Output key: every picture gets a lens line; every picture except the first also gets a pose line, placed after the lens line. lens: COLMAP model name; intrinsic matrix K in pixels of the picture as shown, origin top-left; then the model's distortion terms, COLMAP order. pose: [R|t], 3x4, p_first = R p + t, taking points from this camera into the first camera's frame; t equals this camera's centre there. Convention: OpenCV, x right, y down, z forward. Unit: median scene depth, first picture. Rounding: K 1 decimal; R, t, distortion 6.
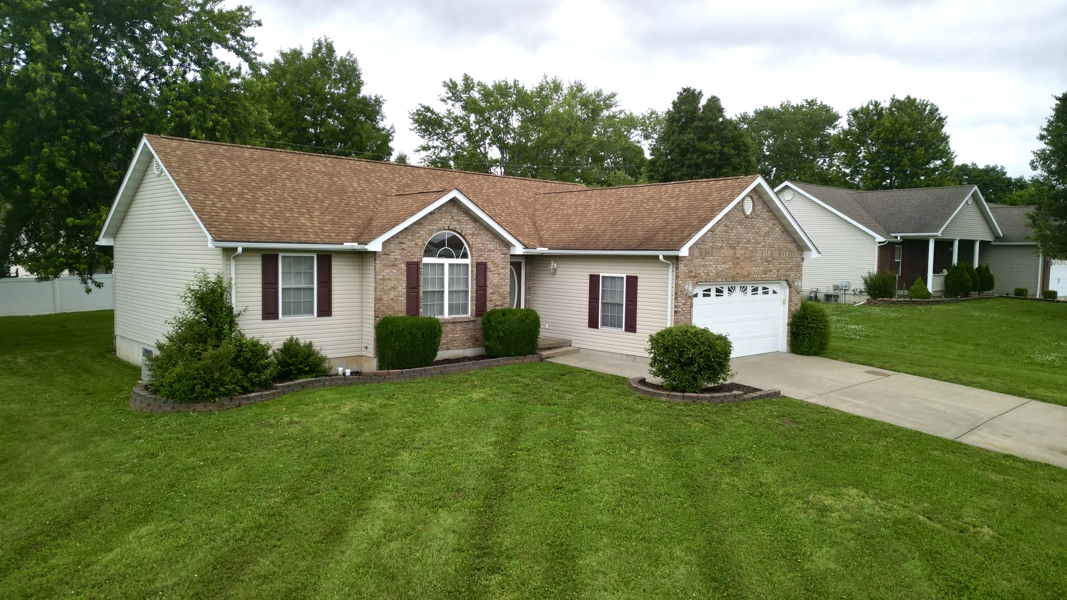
lens RADIAL K [[746.3, 0, 535.3], [0, 746.3, 295.1], [0, 0, 1]] dist [0.073406, -0.061362]
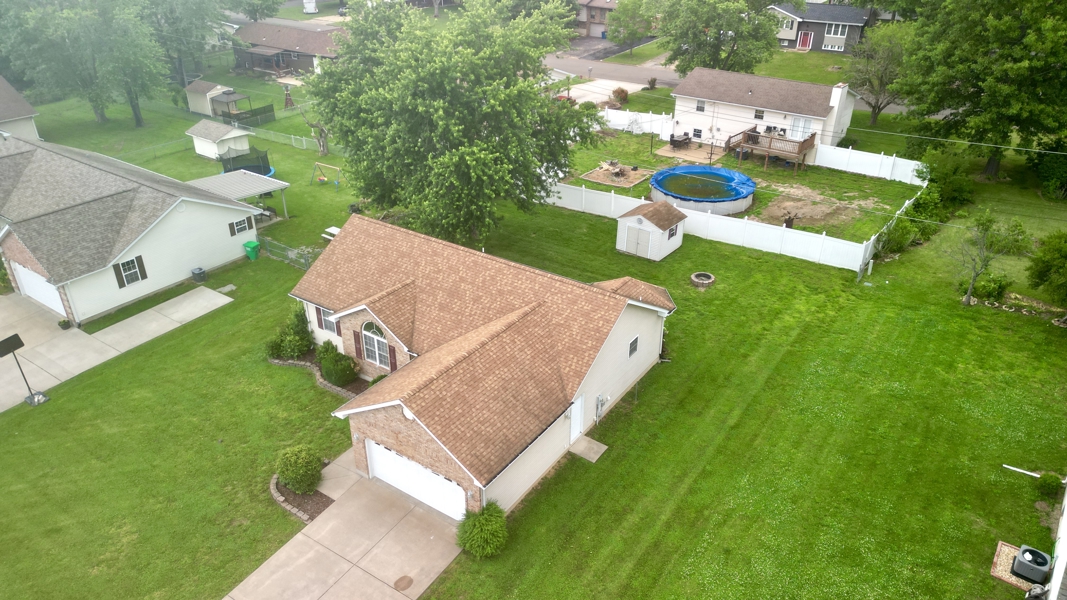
lens RADIAL K [[746.3, 0, 535.8], [0, 746.3, 295.4], [0, 0, 1]] dist [0.073406, -0.061362]
pose [[0.221798, 0.451307, -0.864366, 1.416055], [-0.057221, 0.890941, 0.450499, -0.934305], [0.973412, -0.050460, 0.223433, 0.986187]]
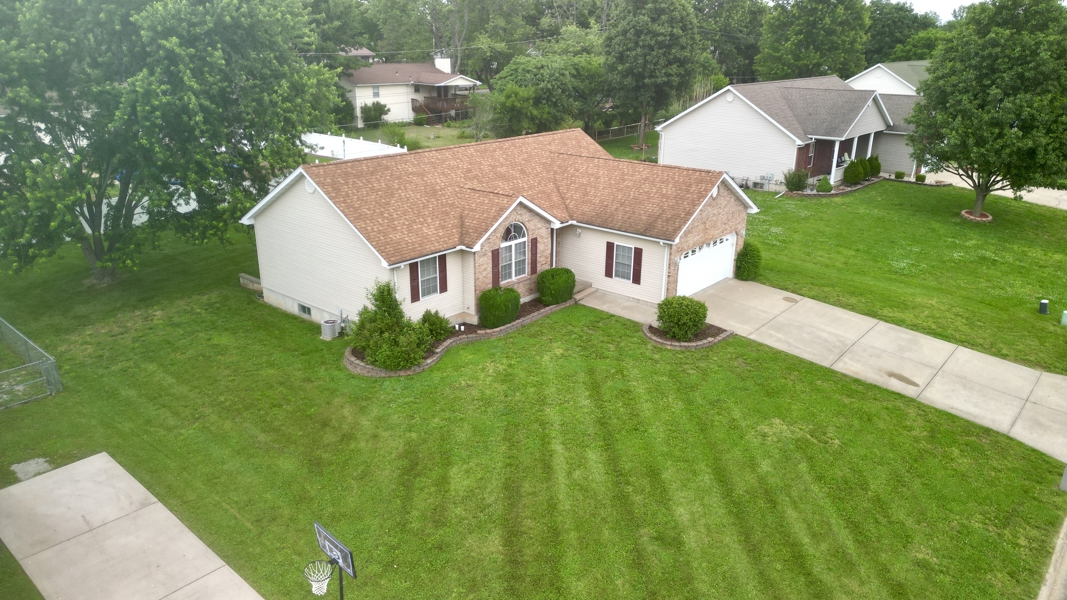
lens RADIAL K [[746.3, 0, 533.3], [0, 746.3, 297.2], [0, 0, 1]] dist [0.073406, -0.061362]
pose [[0.993826, -0.045884, 0.101019, -0.233977], [0.015621, 0.959276, 0.282037, -0.355475], [-0.109846, -0.278717, 0.954071, -0.425019]]
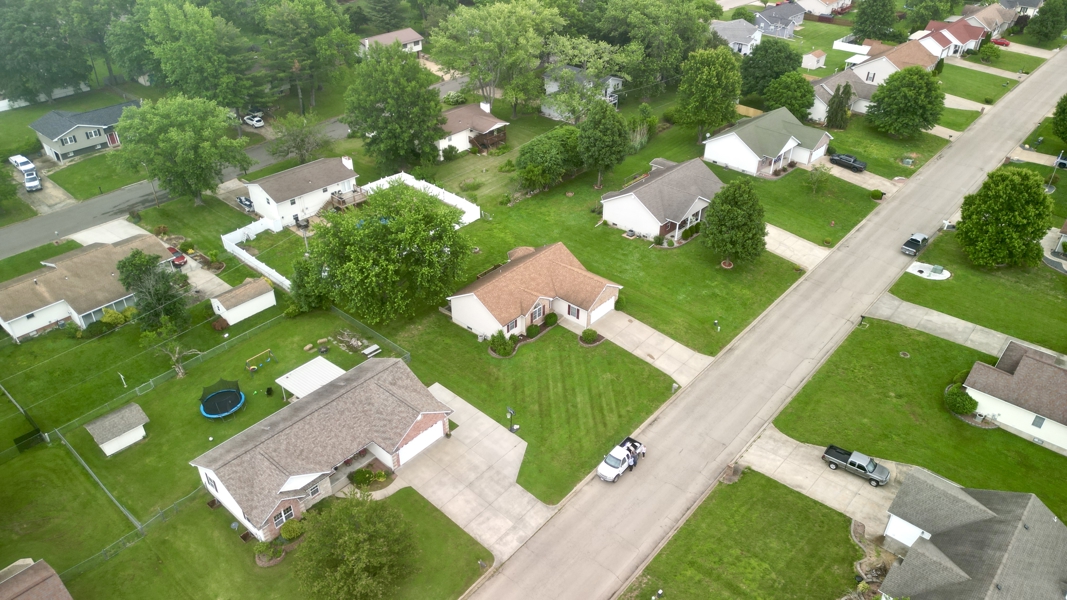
lens RADIAL K [[746.3, 0, 529.4], [0, 746.3, 300.1], [0, 0, 1]] dist [0.073406, -0.061362]
pose [[0.994264, -0.068954, 0.081758, -0.533086], [0.018113, 0.861944, 0.506680, -2.378558], [-0.105408, -0.502293, 0.858249, -2.836846]]
